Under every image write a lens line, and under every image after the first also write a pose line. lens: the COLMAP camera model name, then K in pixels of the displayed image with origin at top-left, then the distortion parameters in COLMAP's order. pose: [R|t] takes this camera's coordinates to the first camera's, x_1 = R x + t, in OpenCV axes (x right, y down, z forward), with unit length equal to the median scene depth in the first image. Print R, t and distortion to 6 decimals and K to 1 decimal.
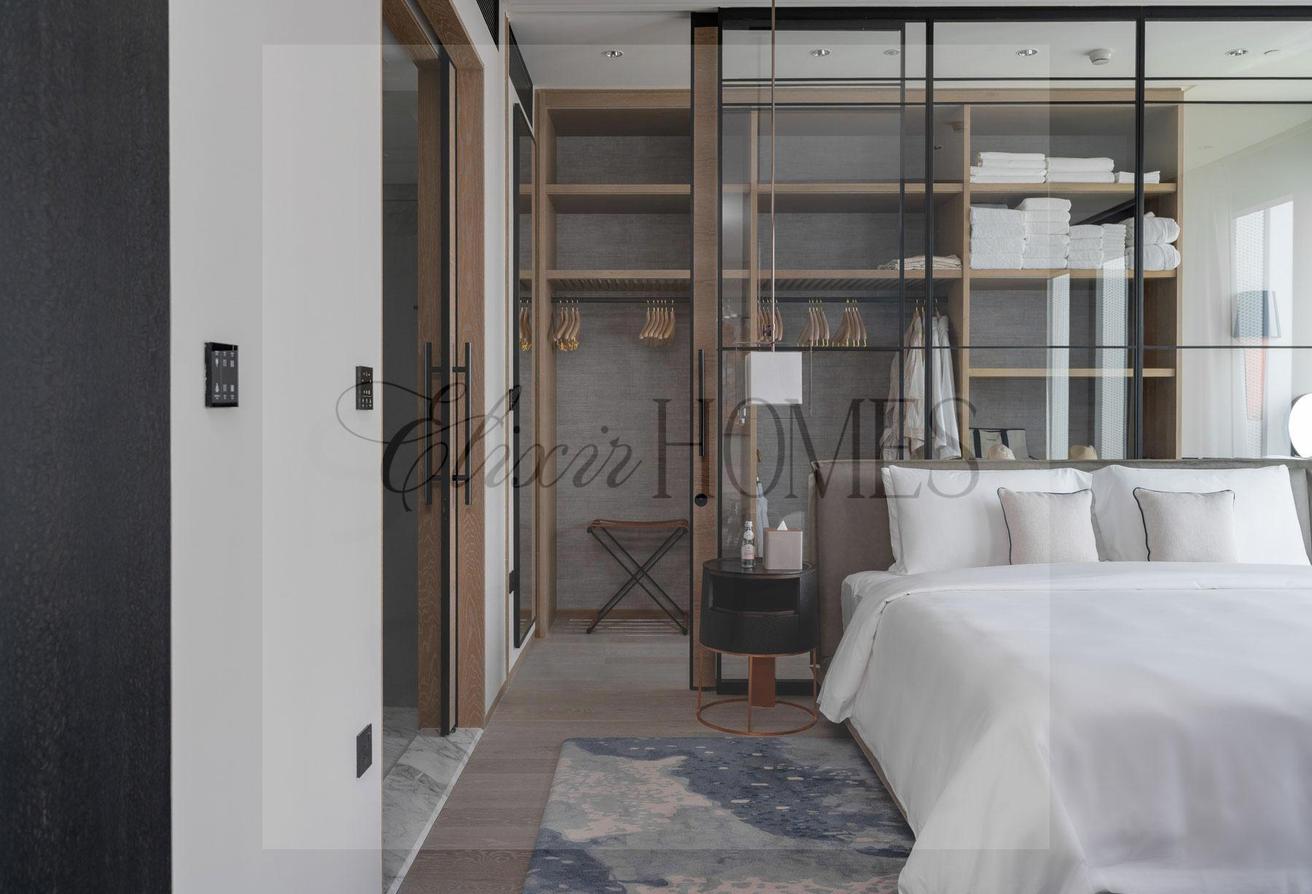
lens RADIAL K [[1067.5, 0, 656.0], [0, 1067.5, 447.0], [0, 0, 1]] dist [0.002526, 0.005349]
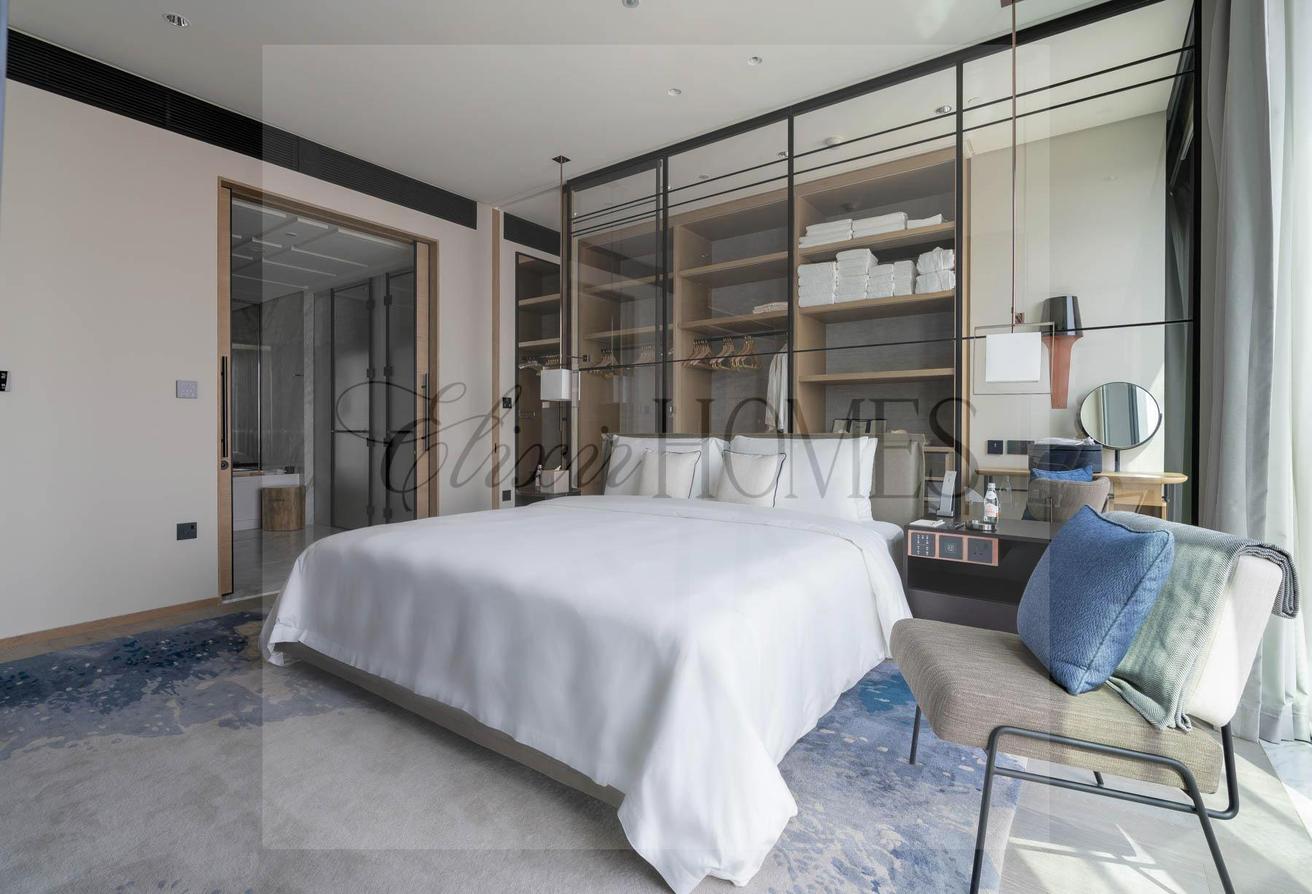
lens RADIAL K [[613.1, 0, 644.6], [0, 613.1, 432.4], [0, 0, 1]] dist [-0.001587, 0.000375]
pose [[0.804339, 0.006681, -0.594133, 0.835689], [-0.020748, 0.999643, -0.016848, 0.028843], [0.593808, 0.025879, 0.804190, 0.280769]]
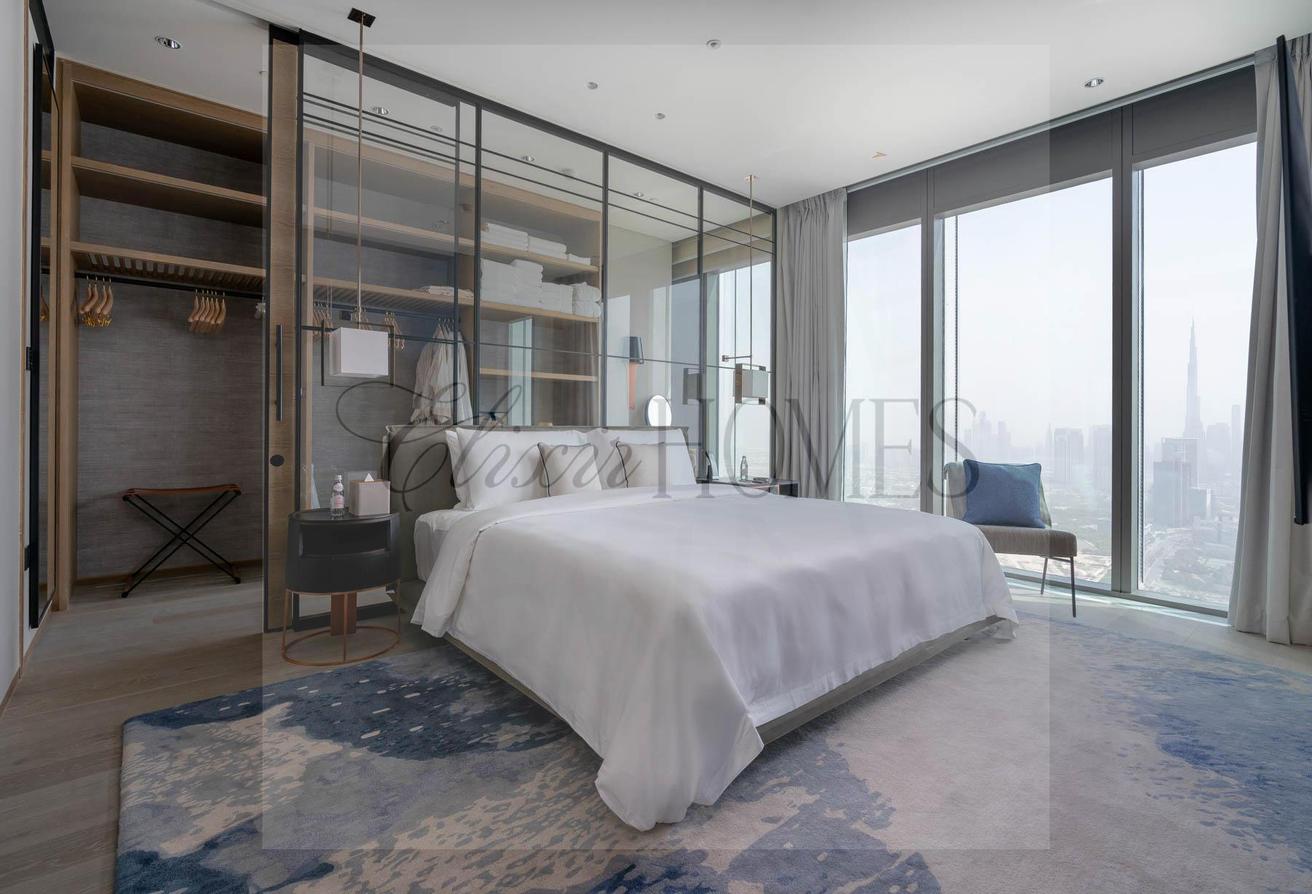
lens RADIAL K [[605.6, 0, 679.1], [0, 605.6, 427.2], [0, 0, 1]] dist [-0.002293, 0.001131]
pose [[0.747262, 0.004861, 0.664512, -0.072264], [0.009177, 0.999802, -0.017633, 0.033292], [-0.664466, 0.019274, 0.747070, 0.273512]]
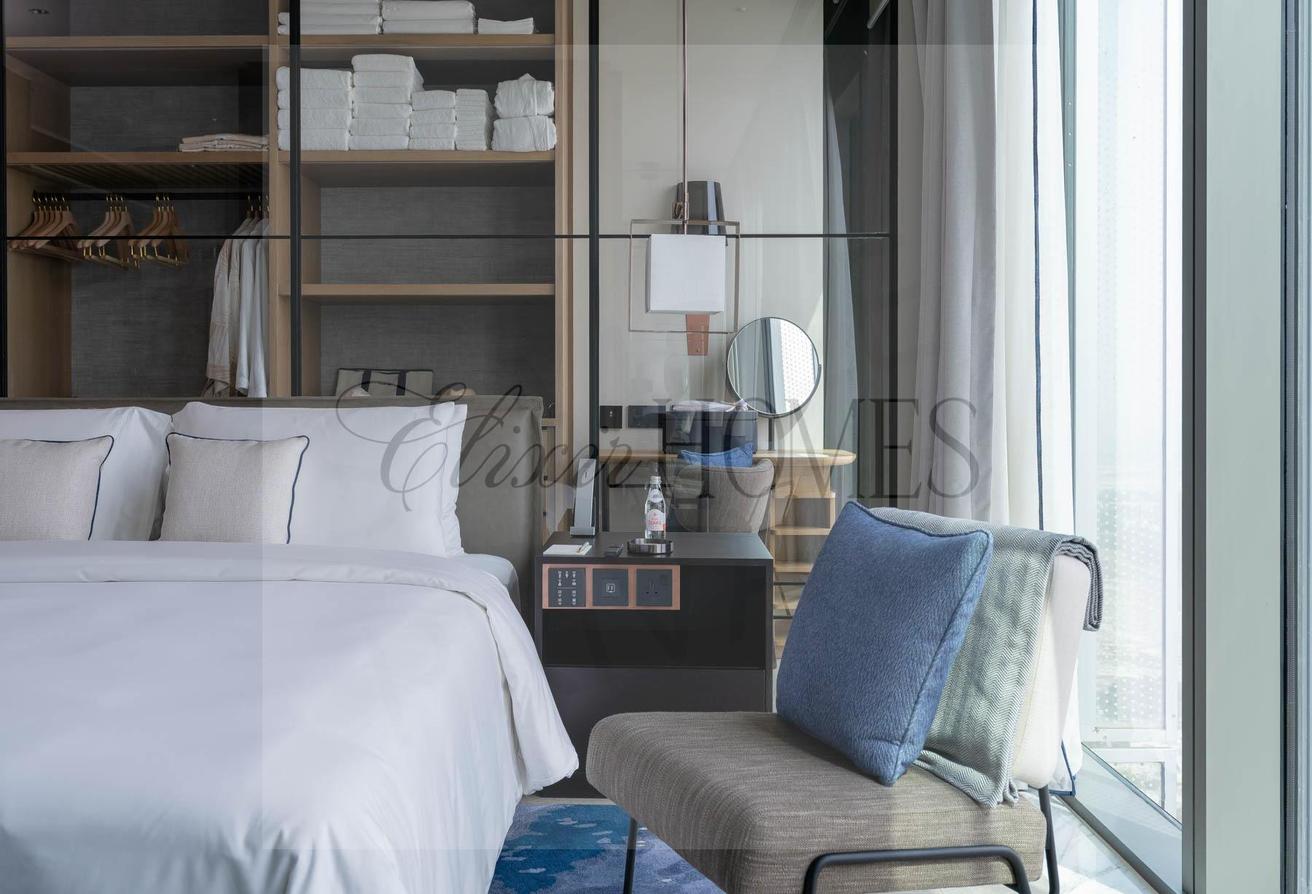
lens RADIAL K [[1173.0, 0, 633.2], [0, 1173.0, 394.7], [0, 0, 1]] dist [0.002994, -0.006102]
pose [[0.999898, 0.001938, -0.014180, 0.741864], [-0.002268, 0.999727, -0.023251, 0.028918], [0.014131, 0.023281, 0.999629, 0.259494]]
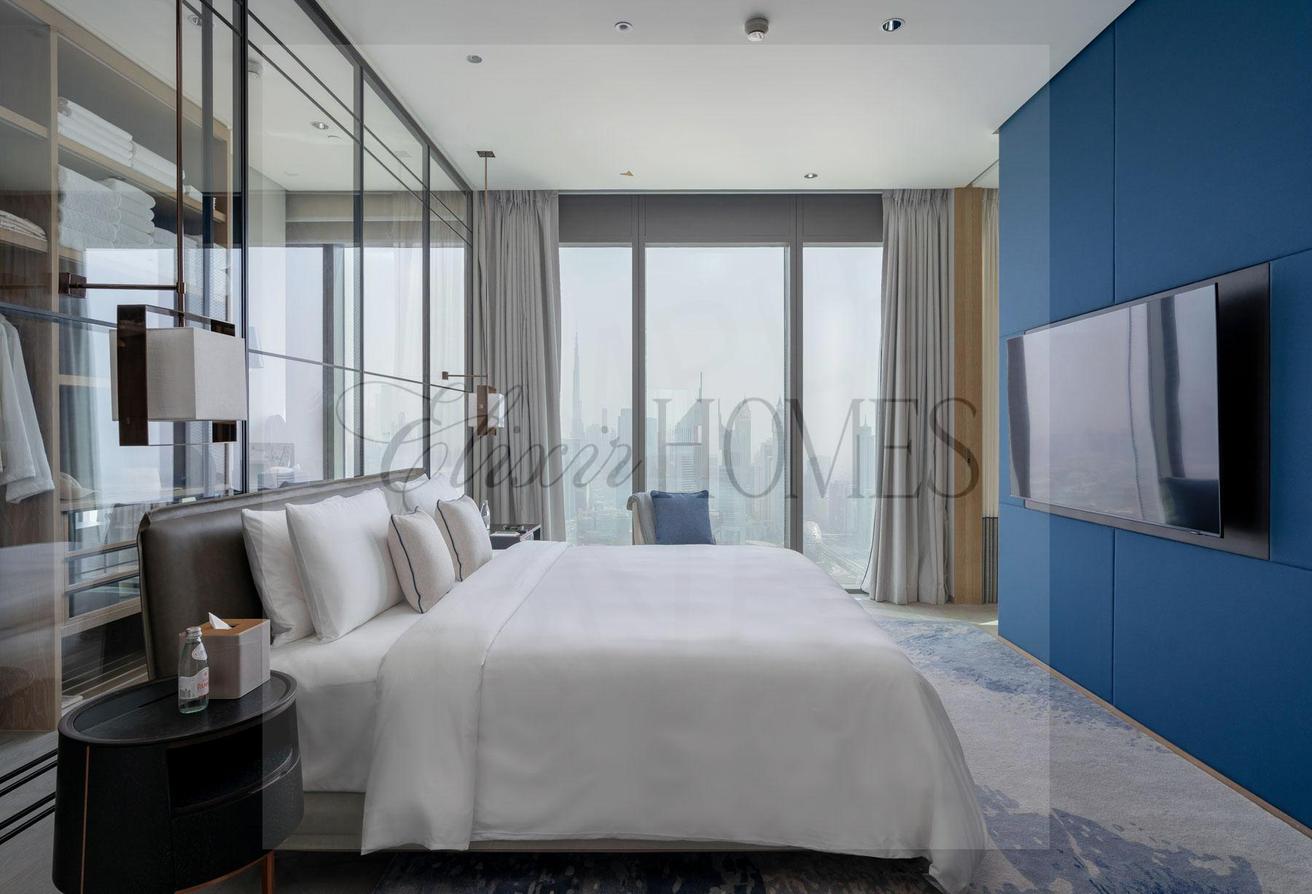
lens RADIAL K [[703.8, 0, 671.5], [0, 703.8, 441.4], [0, 0, 1]] dist [-0.012376, 0.000220]
pose [[0.002162, -0.018744, 0.999822, -0.285326], [0.020695, 0.999611, 0.018695, -0.032179], [-0.999783, 0.020651, 0.002549, 0.749586]]
